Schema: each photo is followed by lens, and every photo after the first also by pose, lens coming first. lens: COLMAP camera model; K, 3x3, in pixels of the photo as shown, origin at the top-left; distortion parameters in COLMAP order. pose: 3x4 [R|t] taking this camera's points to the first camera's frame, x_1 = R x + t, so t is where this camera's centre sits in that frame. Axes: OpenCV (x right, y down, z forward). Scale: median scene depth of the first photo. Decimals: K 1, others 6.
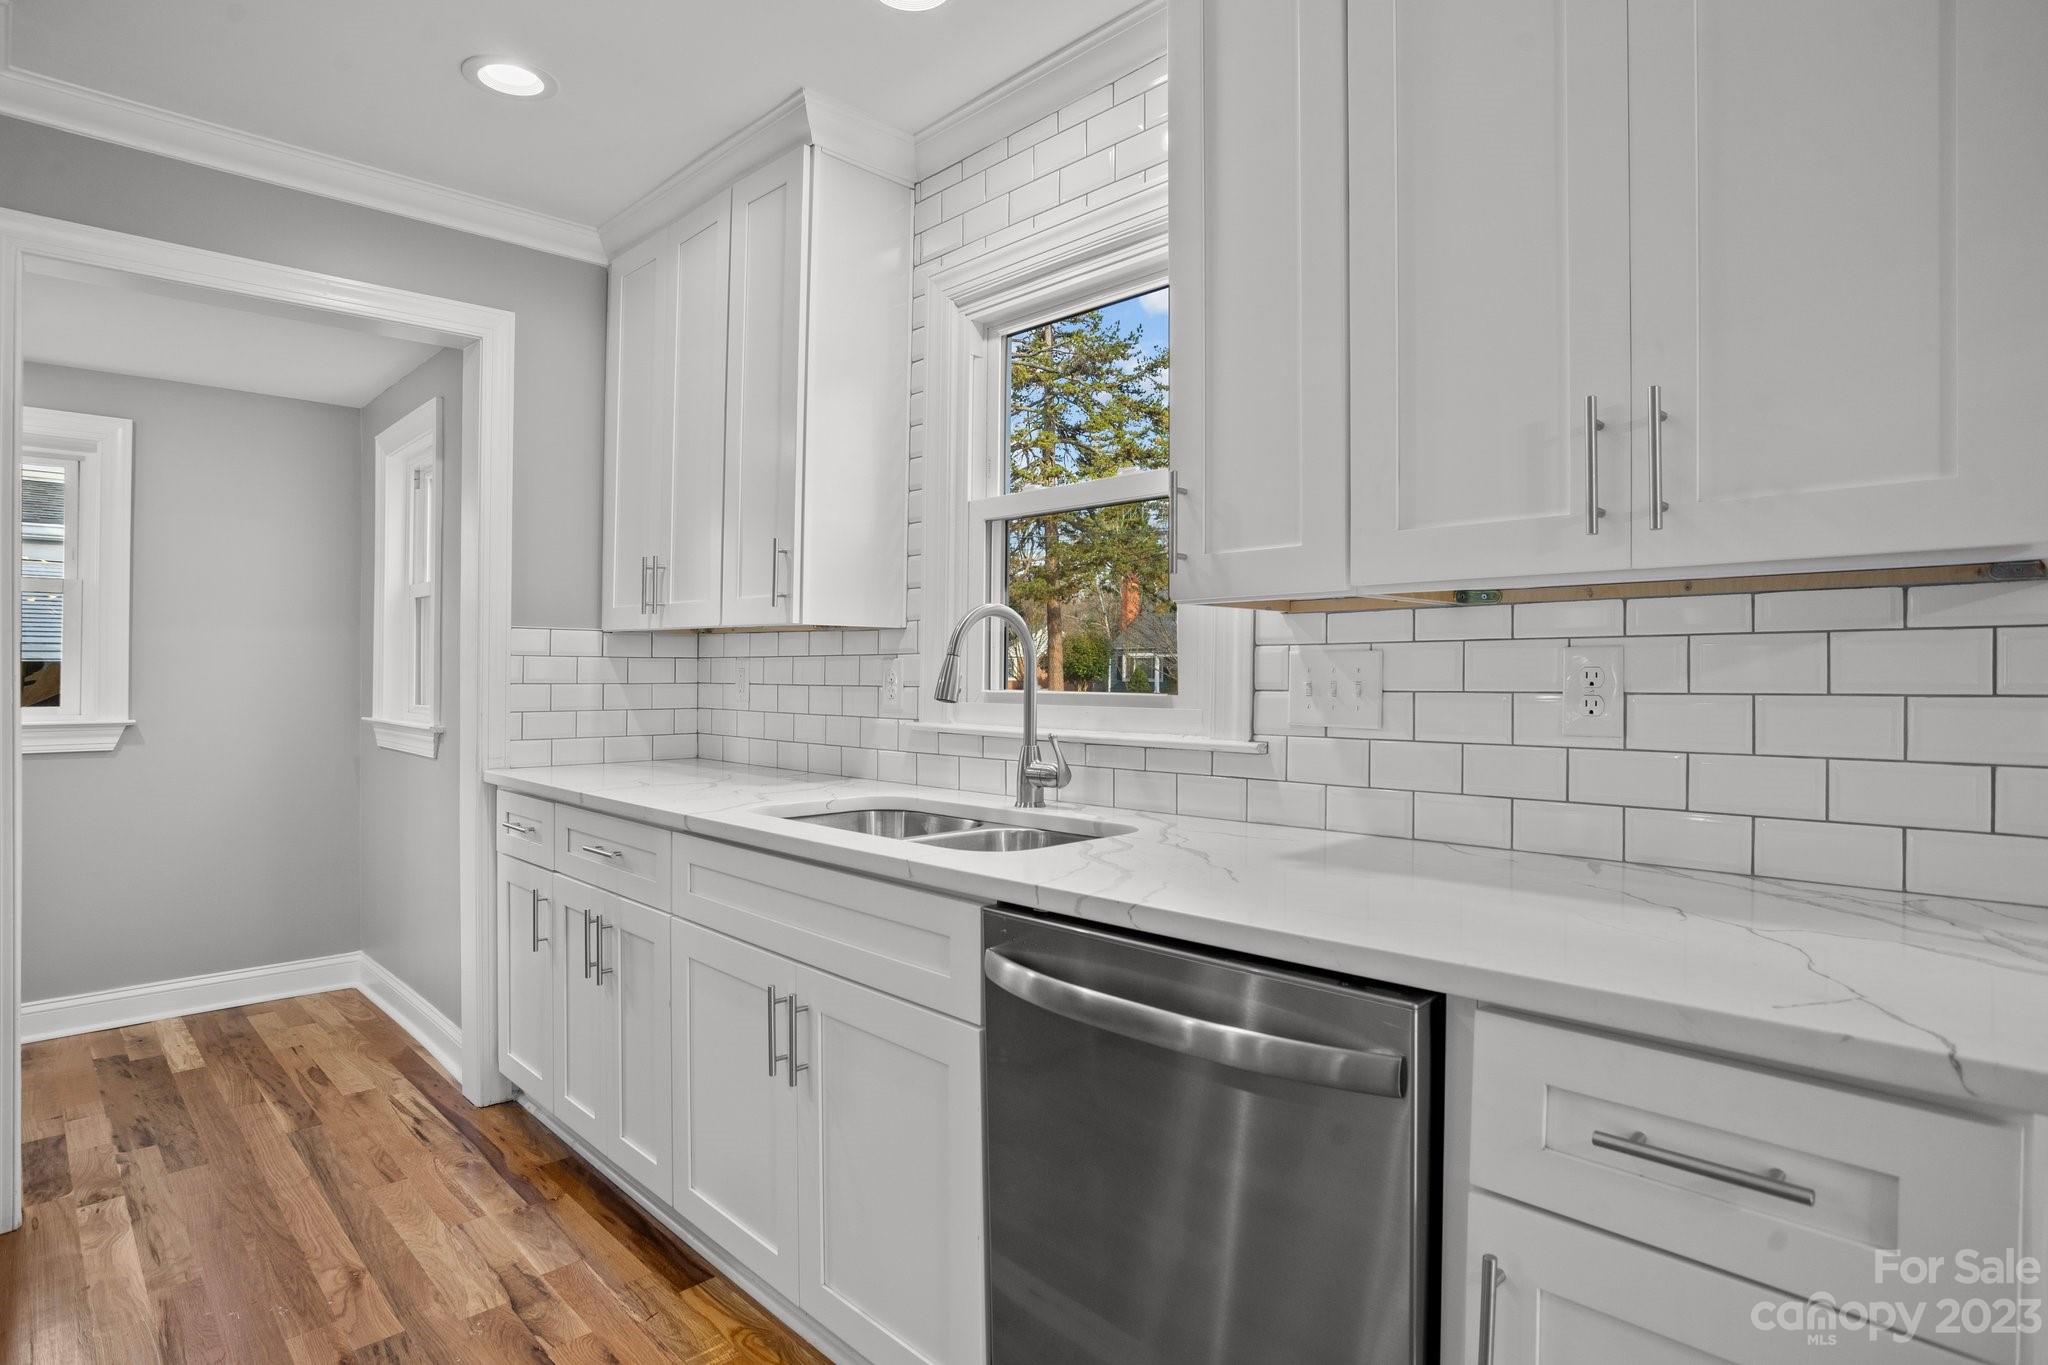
lens RADIAL K [[1054.2, 0, 1039.7], [0, 1054.2, 677.2], [0, 0, 1]] dist [-0.039756, 0.003313]
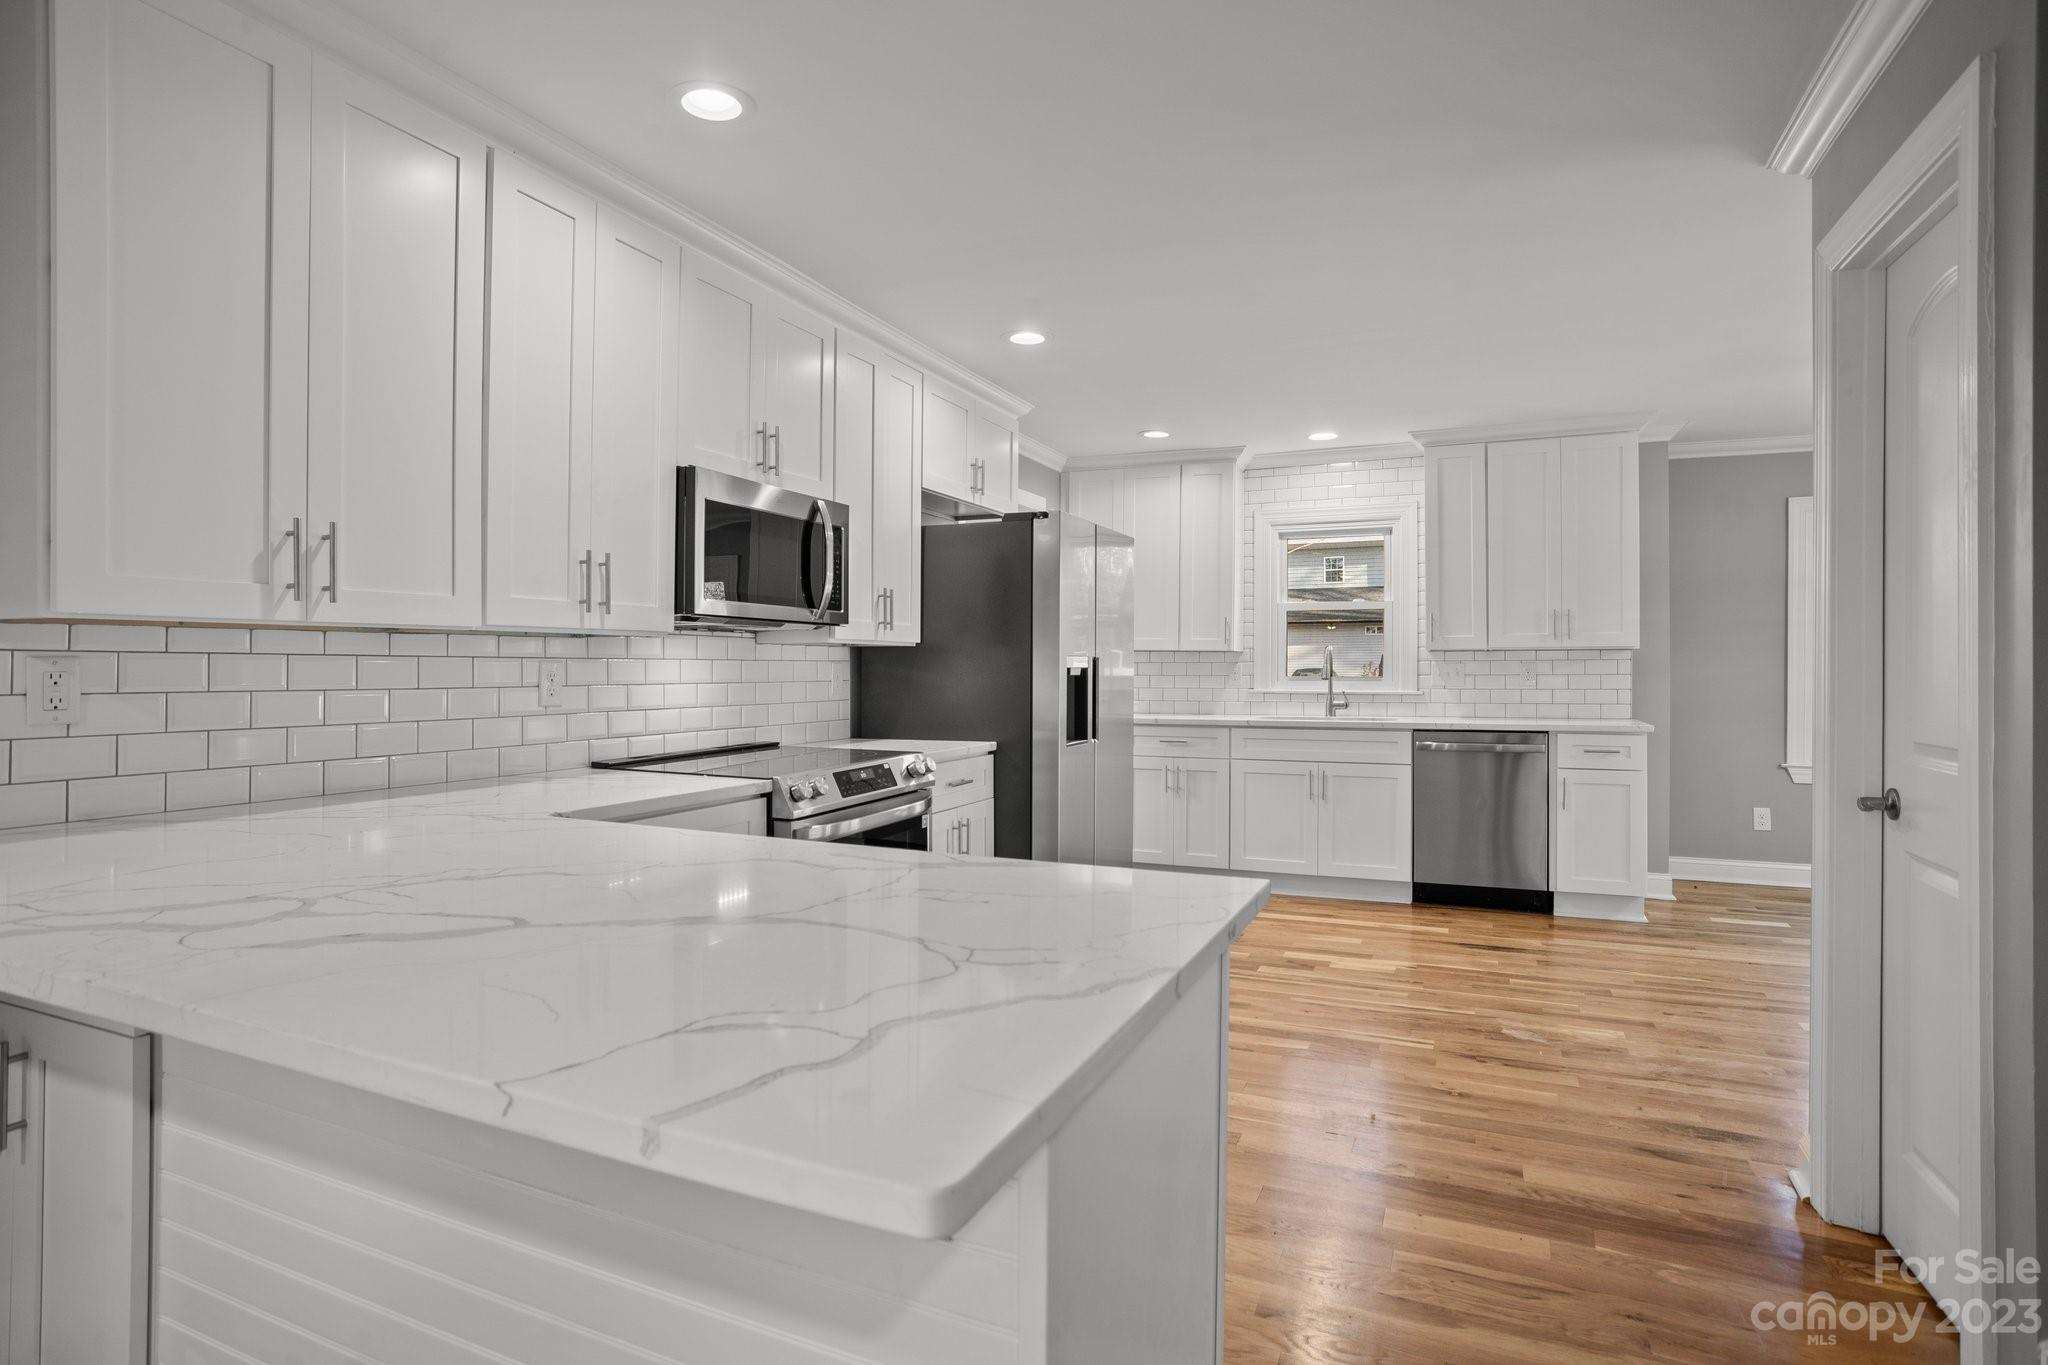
lens RADIAL K [[1054.2, 0, 993.6], [0, 1054.2, 671.5], [0, 0, 1]] dist [-0.039756, 0.003313]
pose [[0.929197, -0.004226, 0.369560, -1.725331], [0.004857, 0.999988, -0.000777, -0.001495], [-0.369552, 0.002516, 0.929207, -1.169353]]
